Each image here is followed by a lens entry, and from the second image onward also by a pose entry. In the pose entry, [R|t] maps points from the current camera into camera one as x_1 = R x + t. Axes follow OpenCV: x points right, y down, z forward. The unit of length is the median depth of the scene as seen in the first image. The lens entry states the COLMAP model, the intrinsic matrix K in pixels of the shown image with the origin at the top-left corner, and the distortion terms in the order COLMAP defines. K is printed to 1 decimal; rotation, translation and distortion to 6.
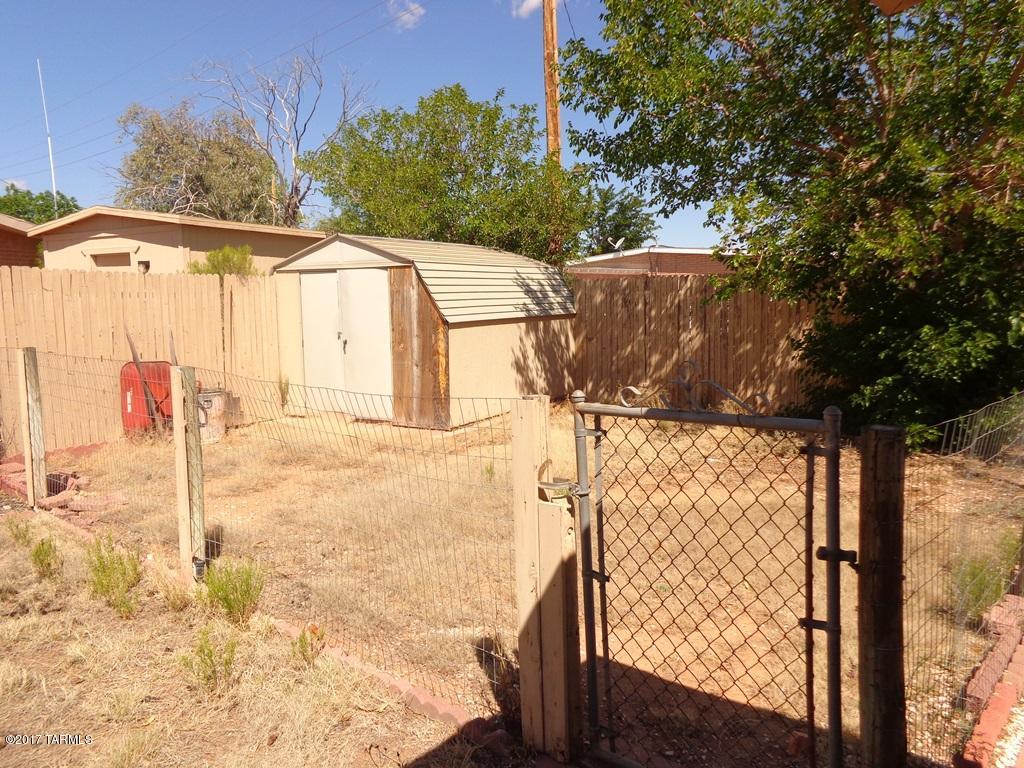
lens RADIAL K [[760.0, 0, 509.1], [0, 760.0, 384.2], [0, 0, 1]] dist [-0.008217, -0.002388]
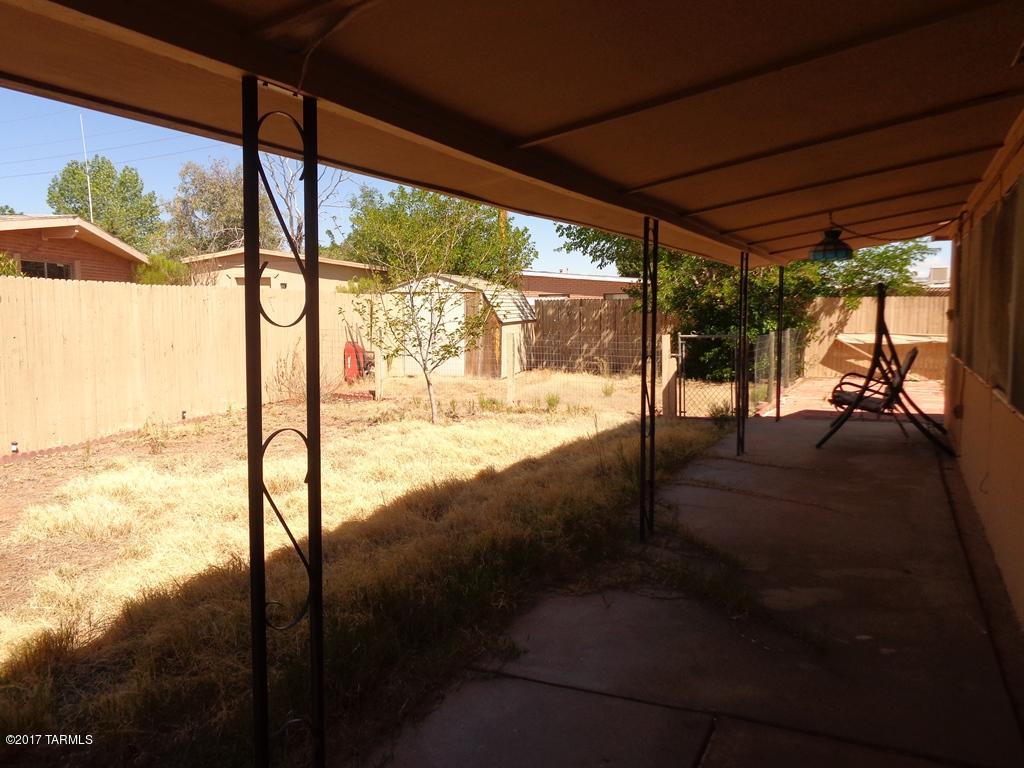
lens RADIAL K [[760.0, 0, 514.0], [0, 760.0, 381.7], [0, 0, 1]] dist [-0.008217, -0.002388]
pose [[0.966208, -0.007512, 0.257653, -0.471632], [0.013542, 0.999674, -0.021636, 0.094327], [-0.257406, 0.024394, 0.965995, -0.728724]]
